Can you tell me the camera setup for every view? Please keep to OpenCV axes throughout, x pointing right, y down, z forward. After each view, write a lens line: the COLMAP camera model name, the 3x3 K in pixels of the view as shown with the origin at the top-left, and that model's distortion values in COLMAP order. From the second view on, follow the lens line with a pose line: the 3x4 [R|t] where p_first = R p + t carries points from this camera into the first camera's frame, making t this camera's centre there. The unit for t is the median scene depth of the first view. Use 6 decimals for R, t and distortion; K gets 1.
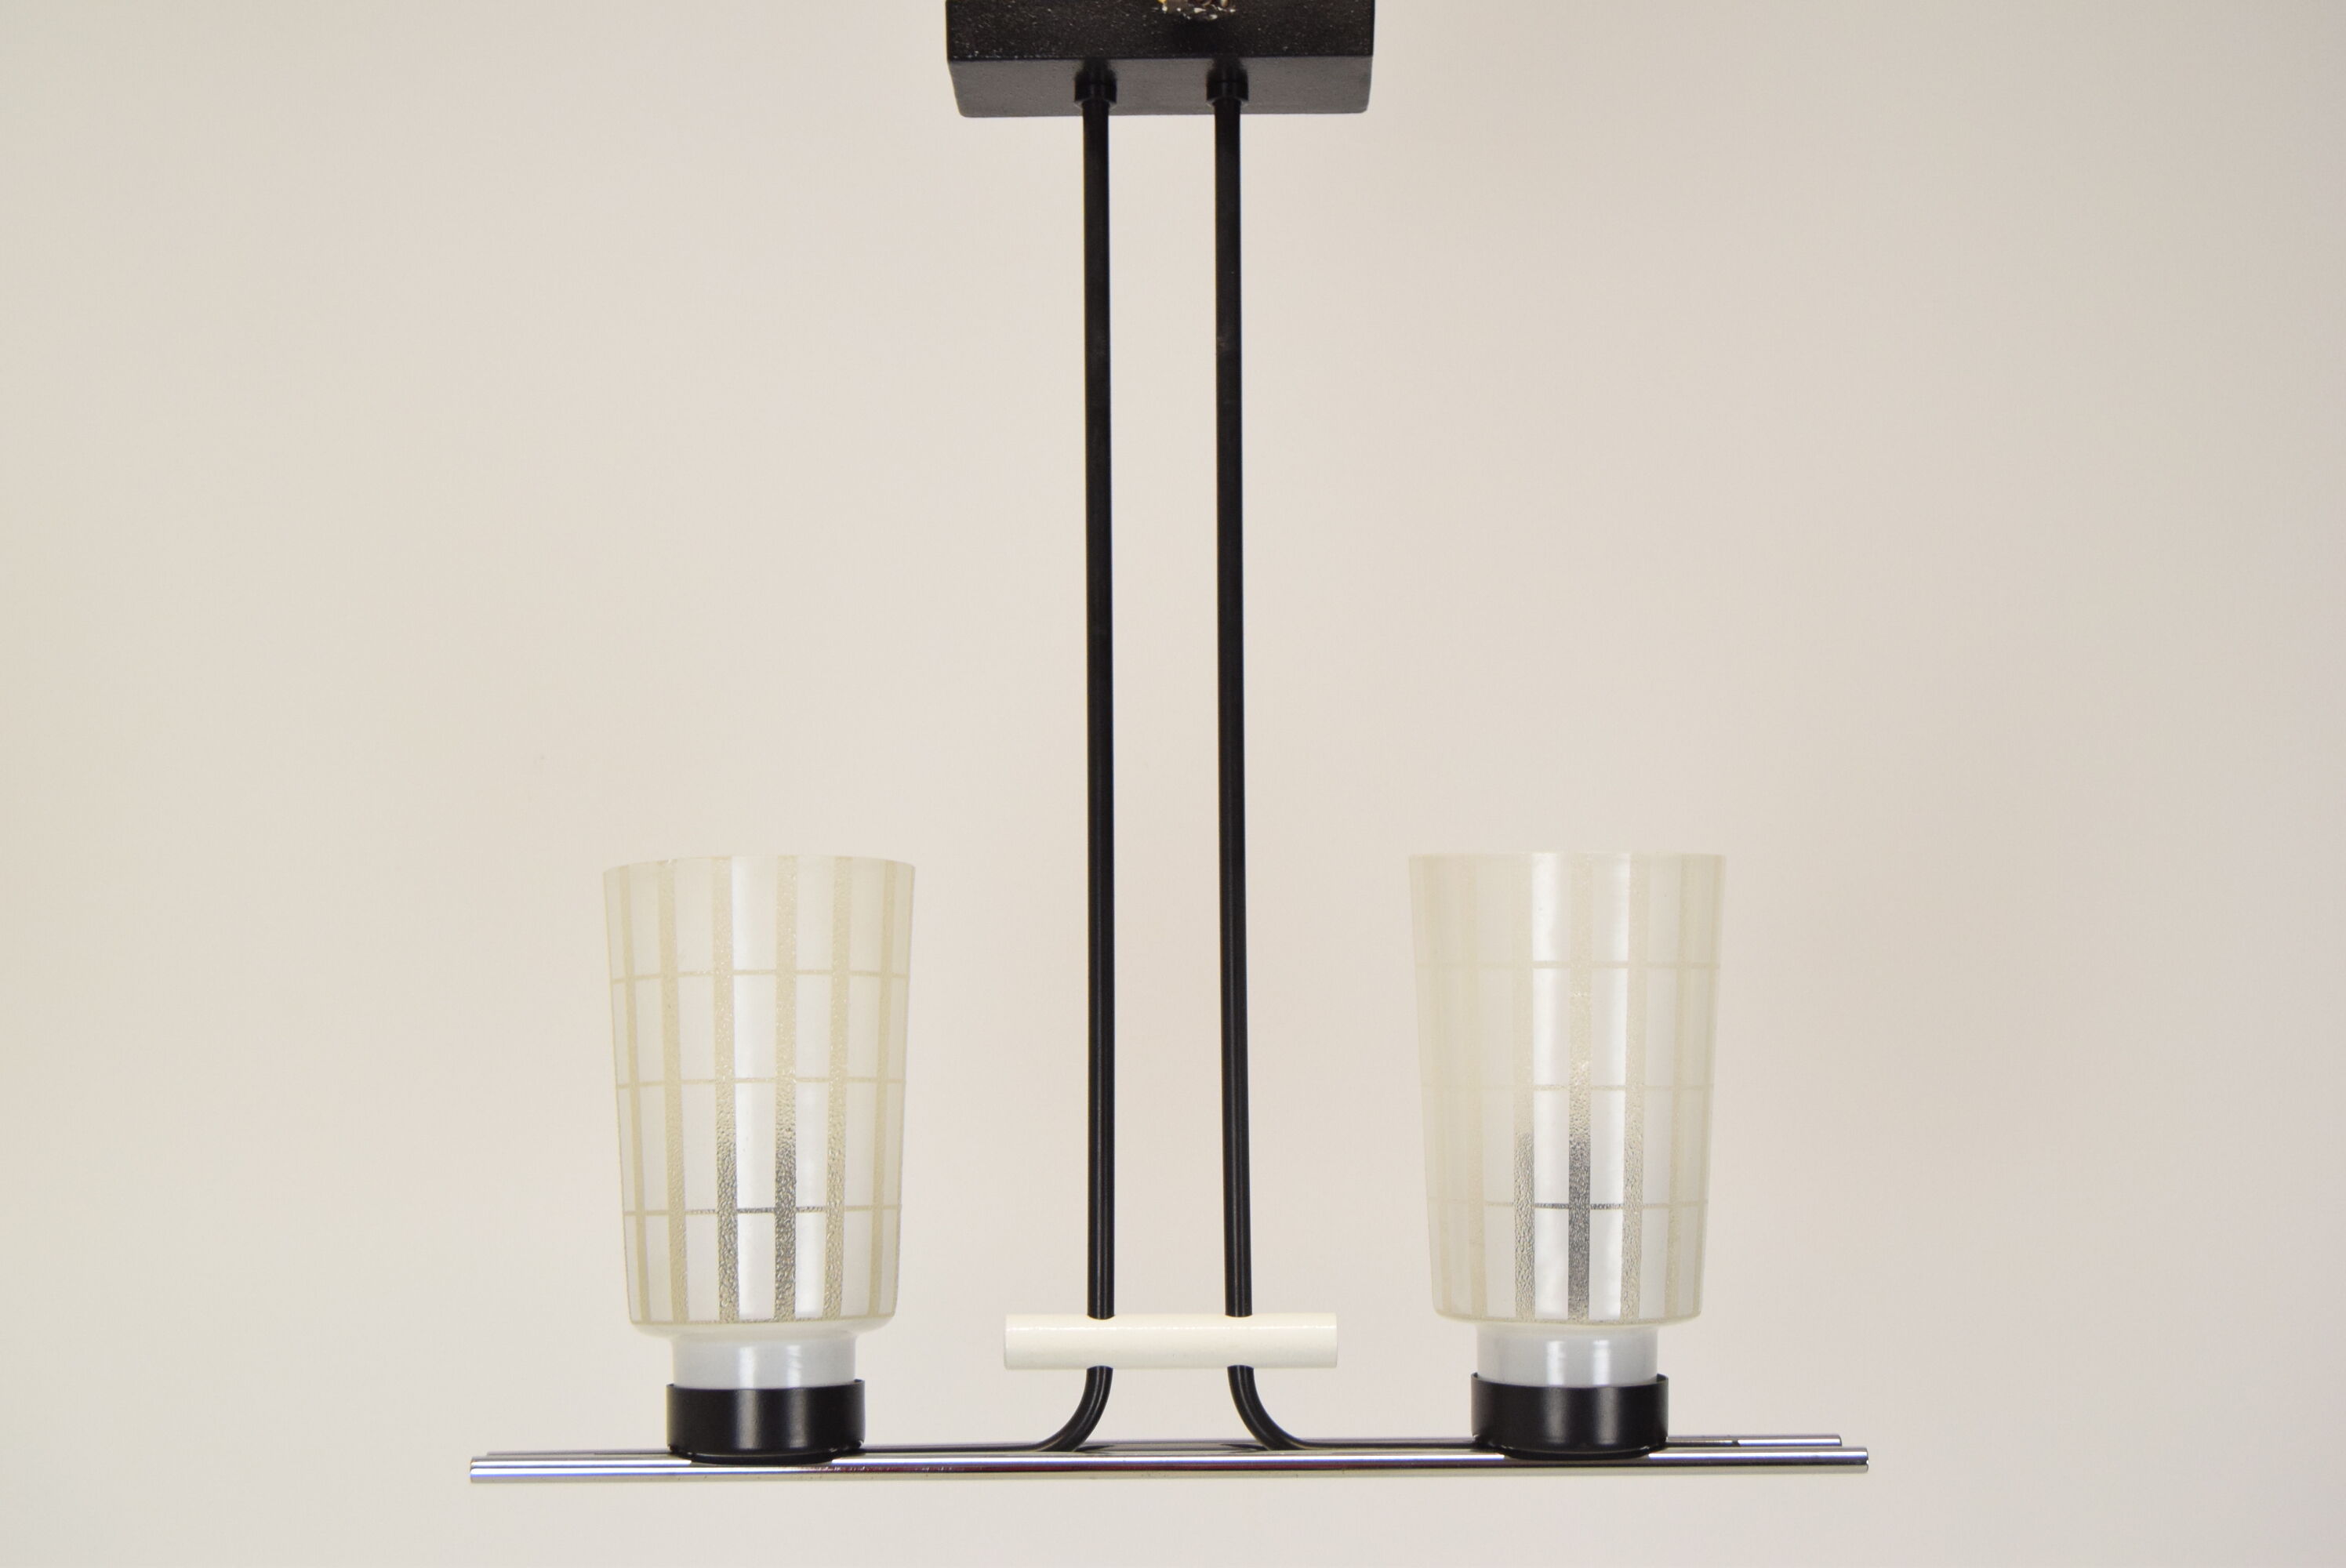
lens RADIAL K [[3474.9, 0, 1183.0], [0, 3474.9, 799.4], [0, 0, 1]] dist [-0.078341, 0.000000]
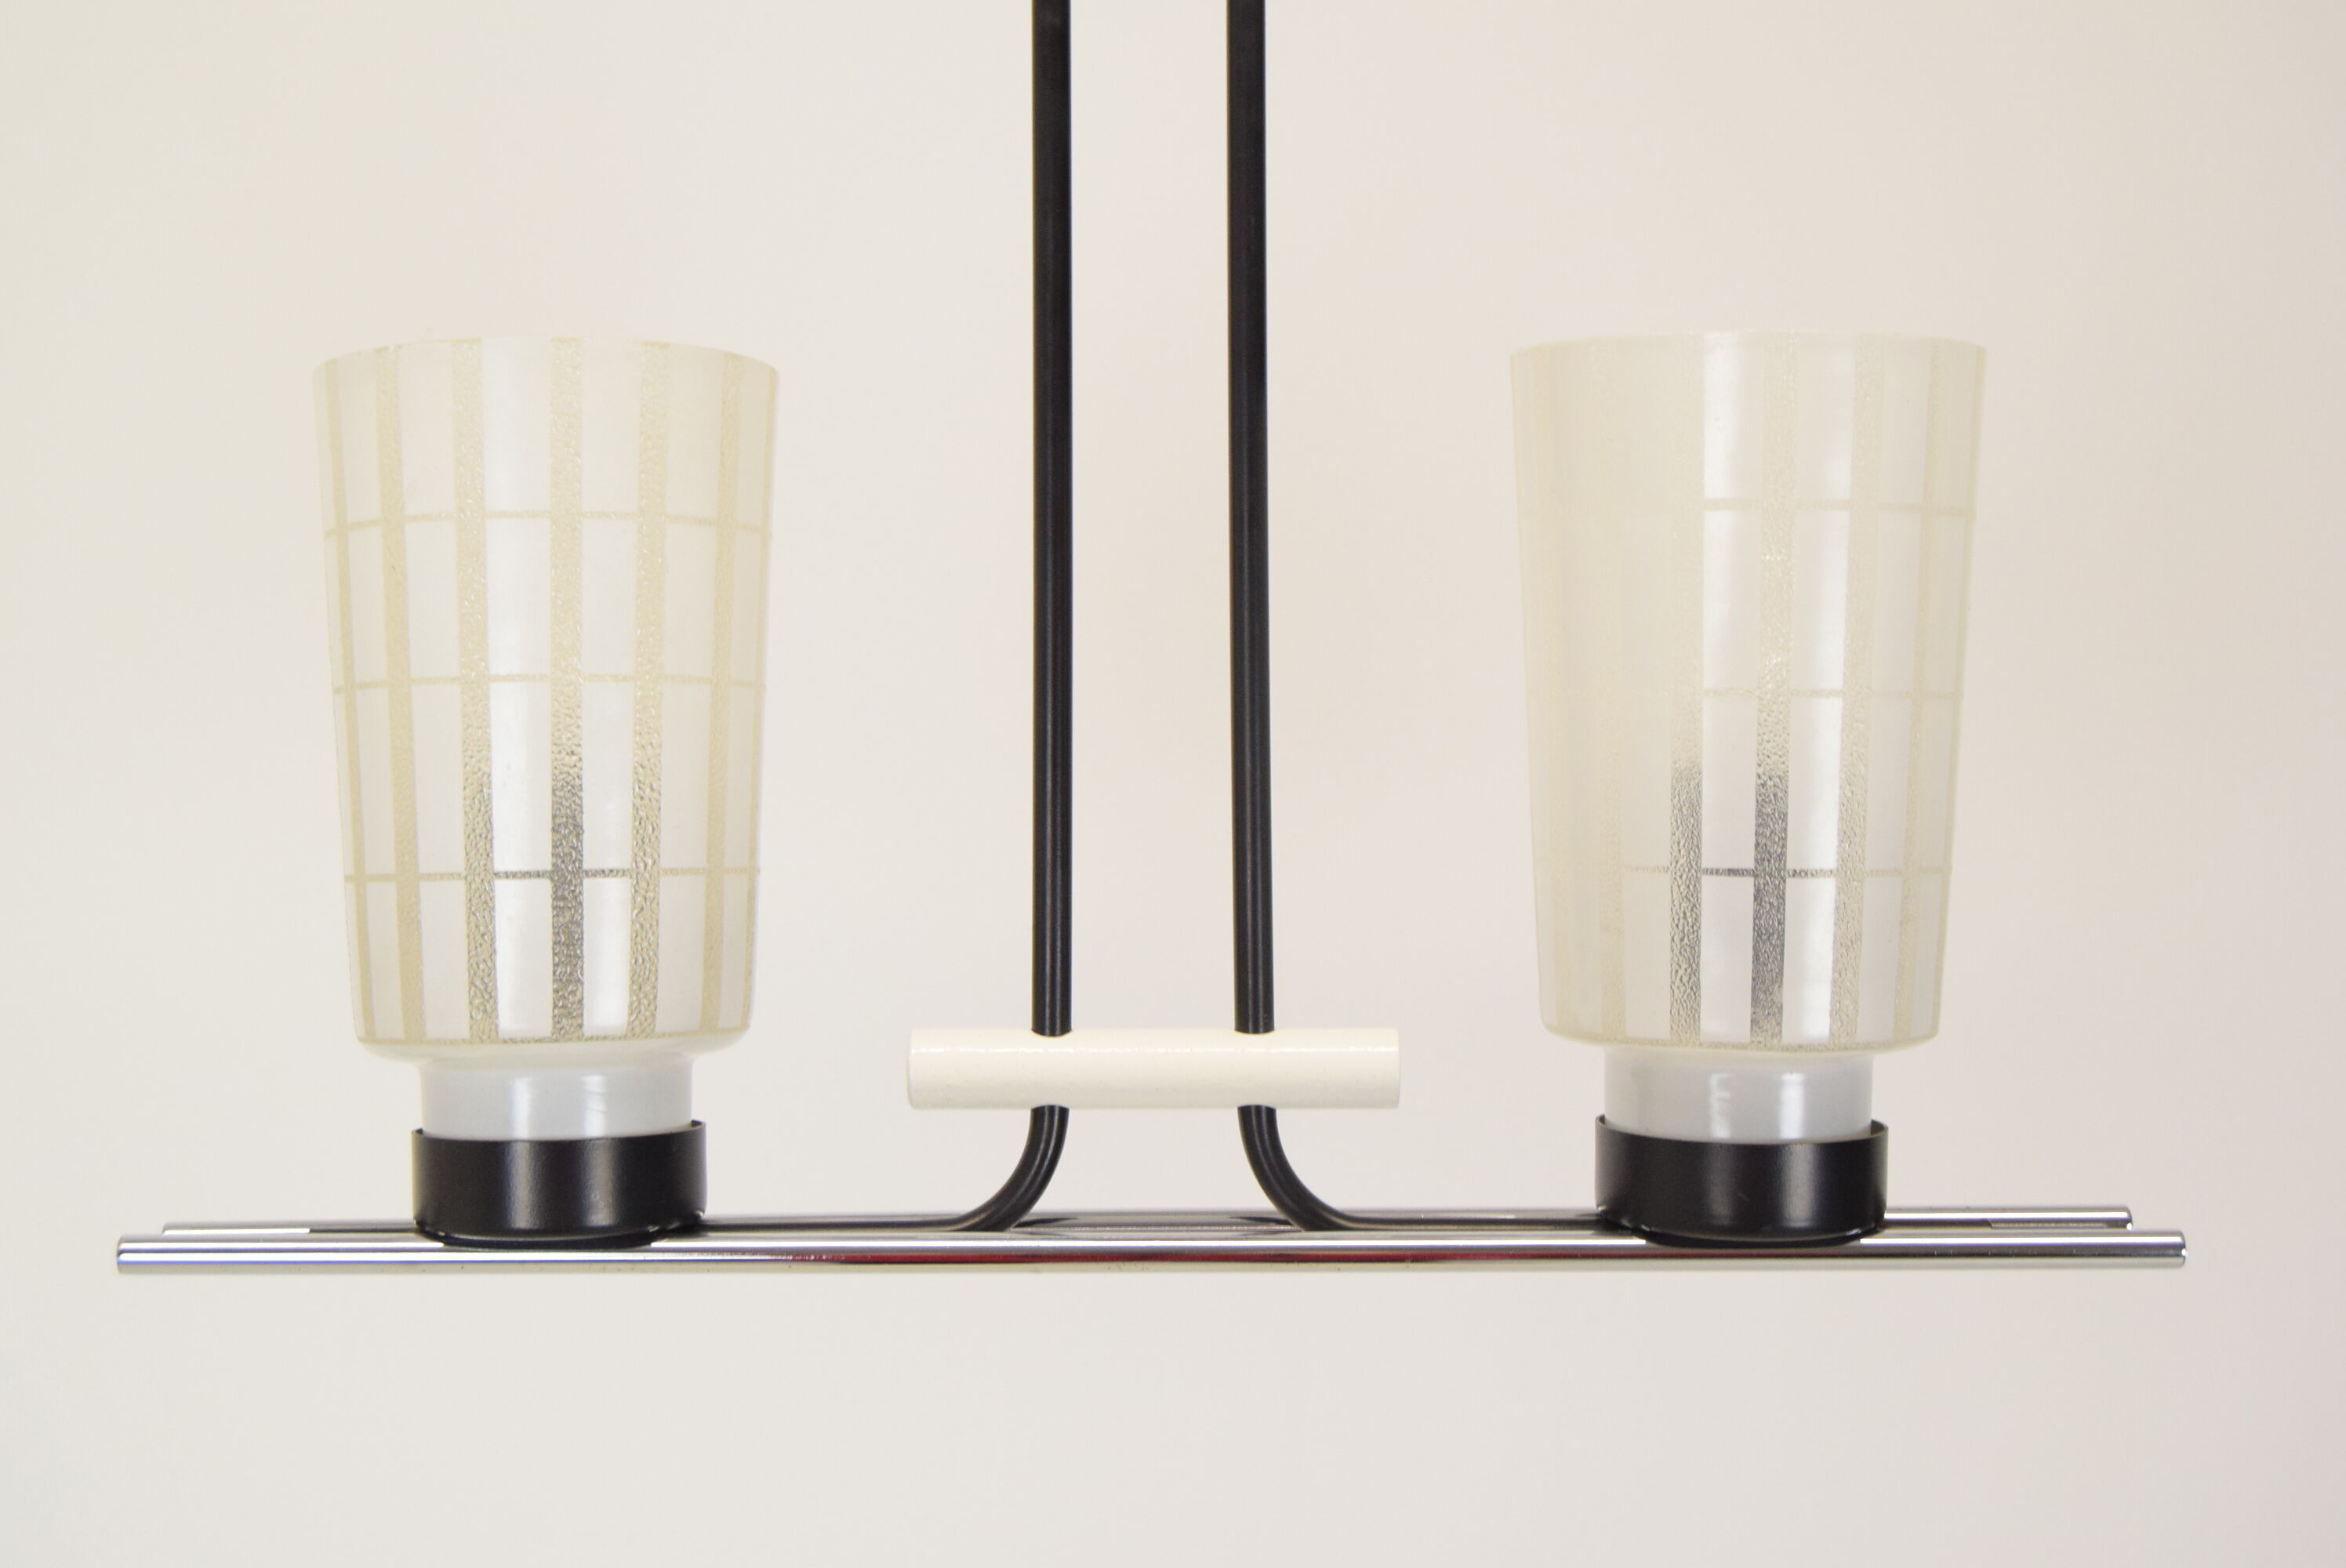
lens RADIAL K [[3231.0, 0, 1198.3], [0, 3231.0, 786.9], [0, 0, 1]] dist [-0.072022, 0.000000]
pose [[0.999896, 0.002914, -0.014159, 0.014198], [-0.001633, 0.995971, 0.089659, 0.045414], [0.014363, -0.089626, 0.995872, 0.381636]]
